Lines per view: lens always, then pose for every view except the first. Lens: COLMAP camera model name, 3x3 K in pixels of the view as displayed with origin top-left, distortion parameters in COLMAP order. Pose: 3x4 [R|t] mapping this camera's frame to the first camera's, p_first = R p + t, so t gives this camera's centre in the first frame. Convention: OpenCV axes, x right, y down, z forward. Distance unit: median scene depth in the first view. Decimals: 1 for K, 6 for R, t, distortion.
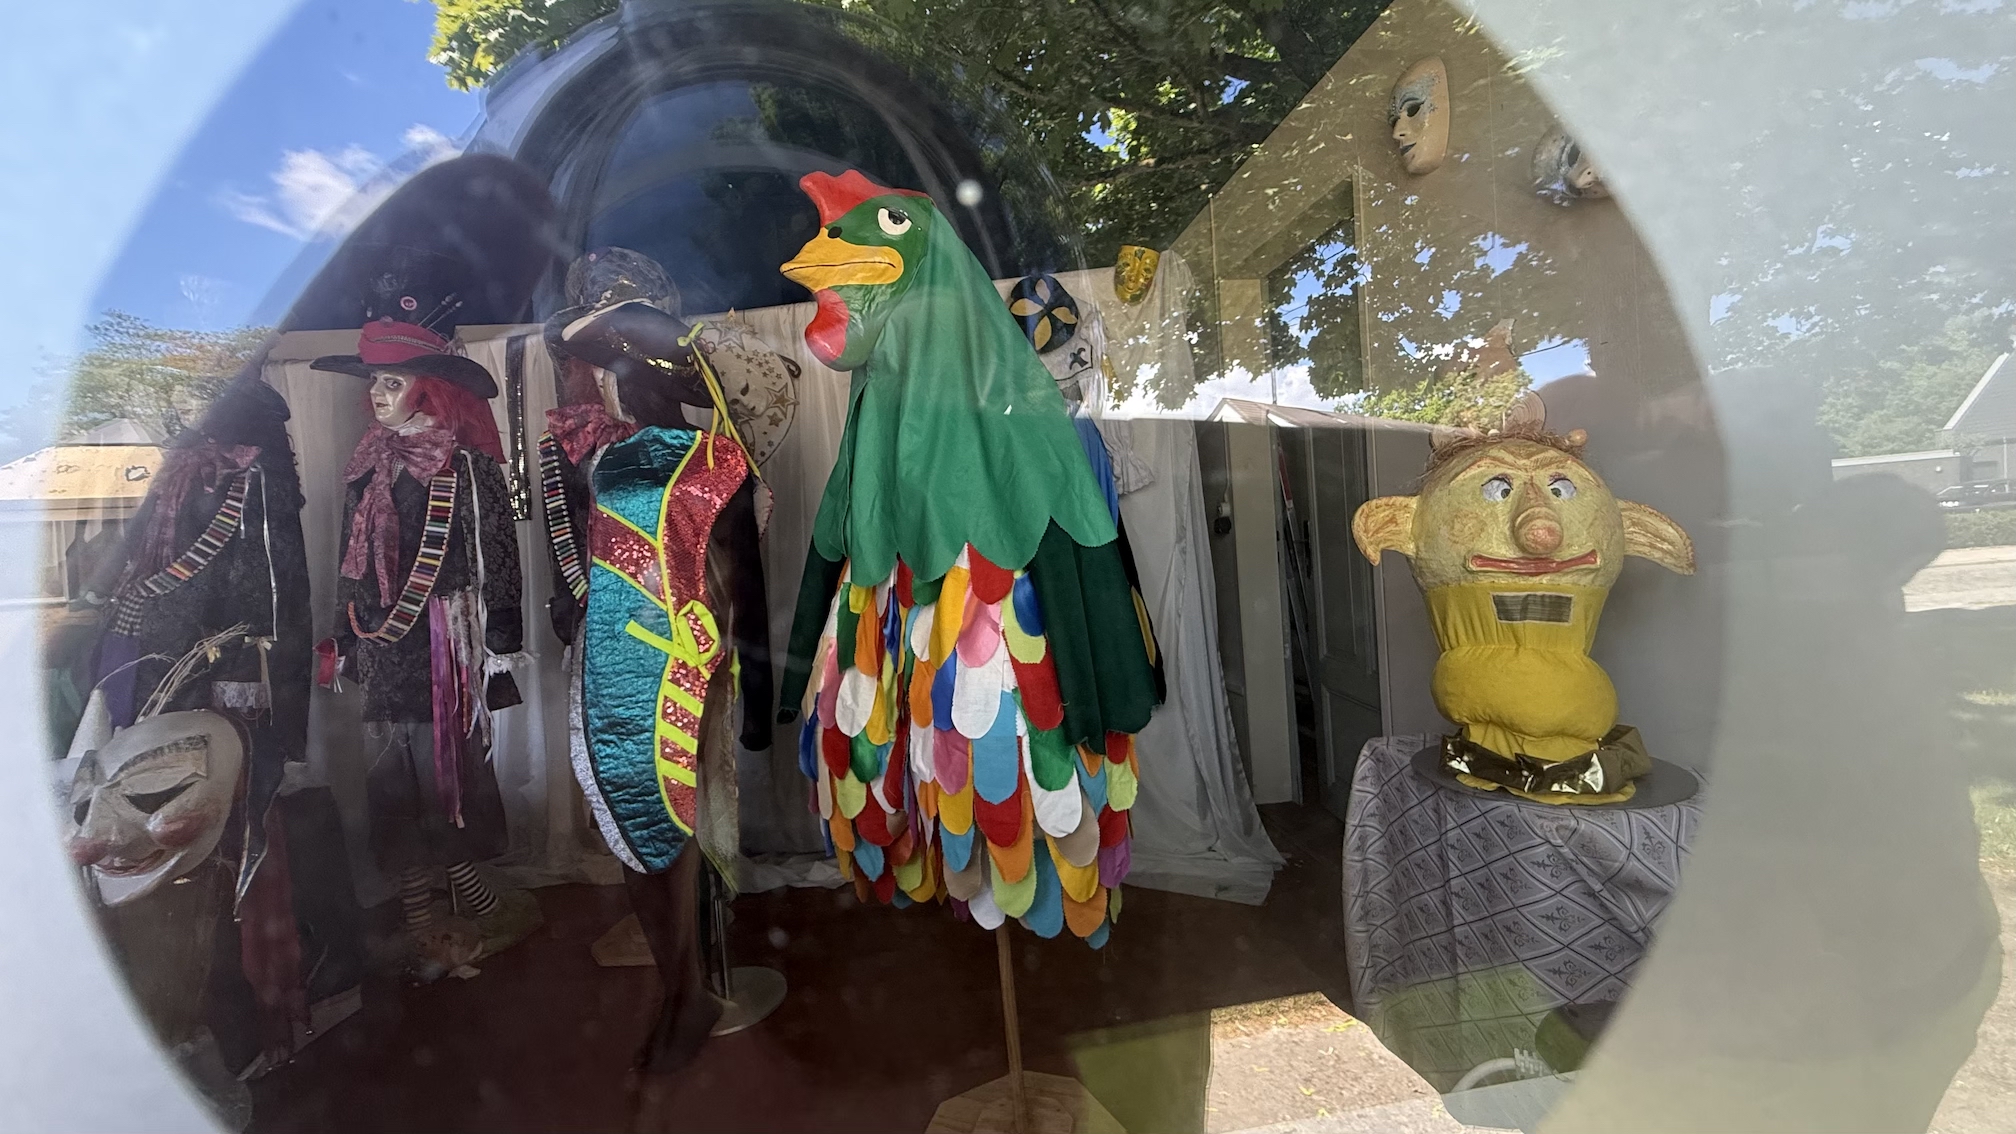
lens RADIAL K [[792.1, 0, 1011.8], [0, 792.1, 560.5], [0, 0, 1]] dist [-0.003794, -0.000098]
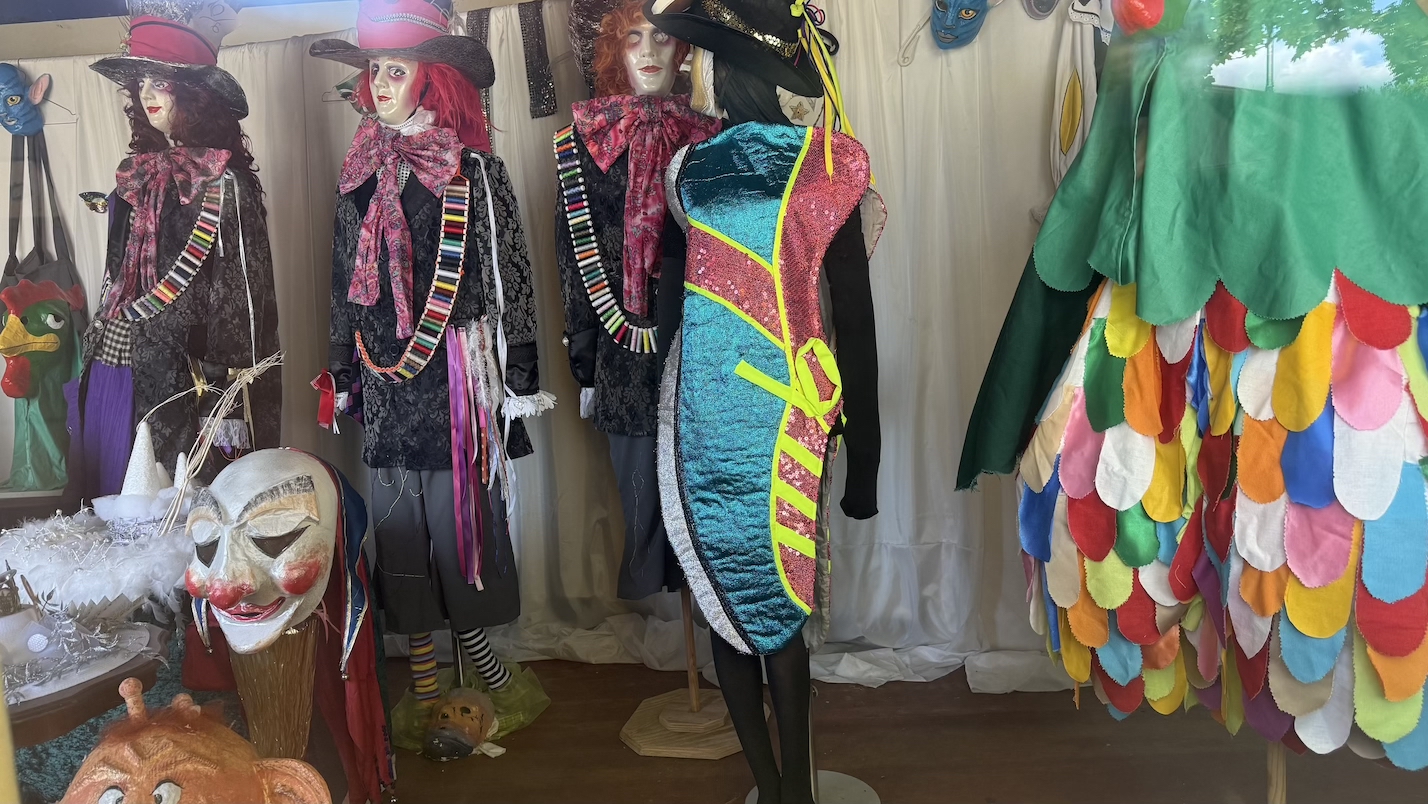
lens RADIAL K [[999.6, 0, 719.4], [0, 999.6, 396.3], [0, 0, 1]] dist [0.068843, -0.061096]
pose [[0.988059, 0.028022, -0.151504, -0.337676], [-0.012314, 0.994538, 0.103645, 0.004122], [0.153581, -0.100542, 0.983008, -0.050181]]
